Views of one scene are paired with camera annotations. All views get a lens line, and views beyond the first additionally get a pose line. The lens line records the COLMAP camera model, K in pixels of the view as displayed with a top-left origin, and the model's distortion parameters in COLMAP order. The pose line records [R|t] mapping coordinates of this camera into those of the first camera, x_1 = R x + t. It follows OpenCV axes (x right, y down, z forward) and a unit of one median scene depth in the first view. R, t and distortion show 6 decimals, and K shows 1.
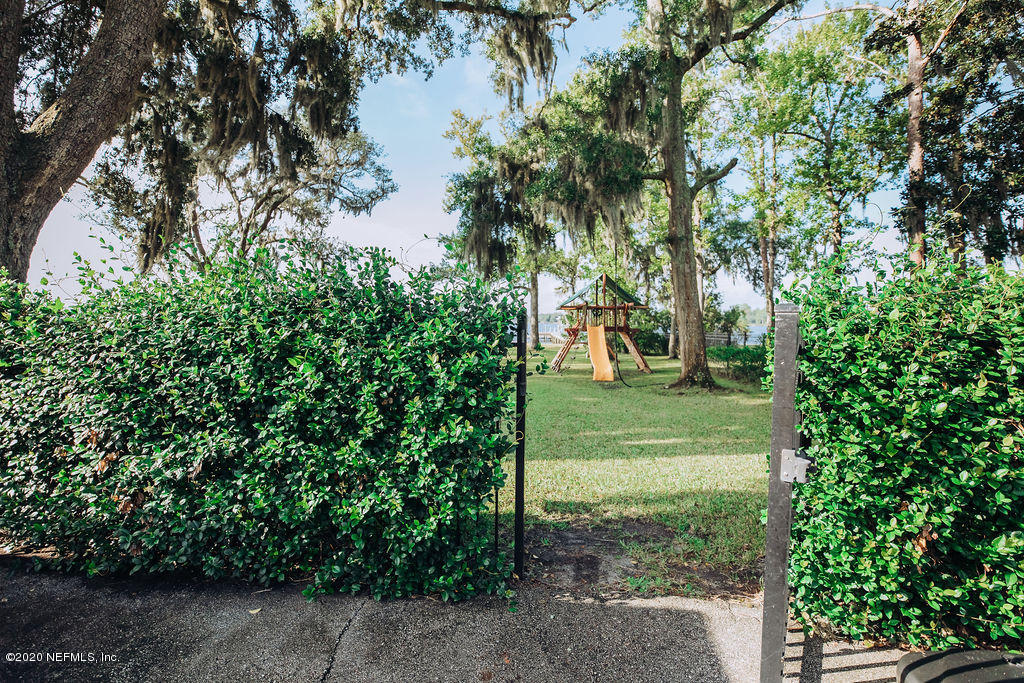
lens RADIAL K [[489.8, 0, 511.9], [0, 489.8, 342.9], [0, 0, 1]] dist [-0.039070, 0.012318]
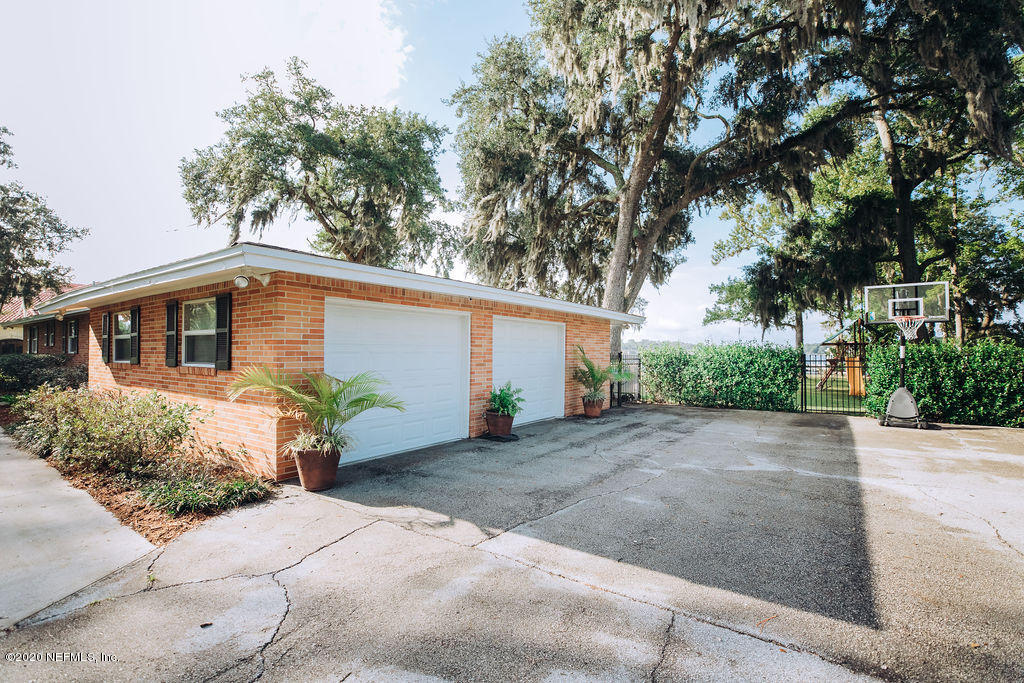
lens RADIAL K [[489.8, 0, 511.9], [0, 489.8, 342.9], [0, 0, 1]] dist [-0.039070, 0.012318]
pose [[0.883273, -0.009839, -0.468756, -0.048507], [-0.020504, 0.998013, -0.059583, 0.030911], [0.468411, 0.062239, 0.881316, -0.846342]]
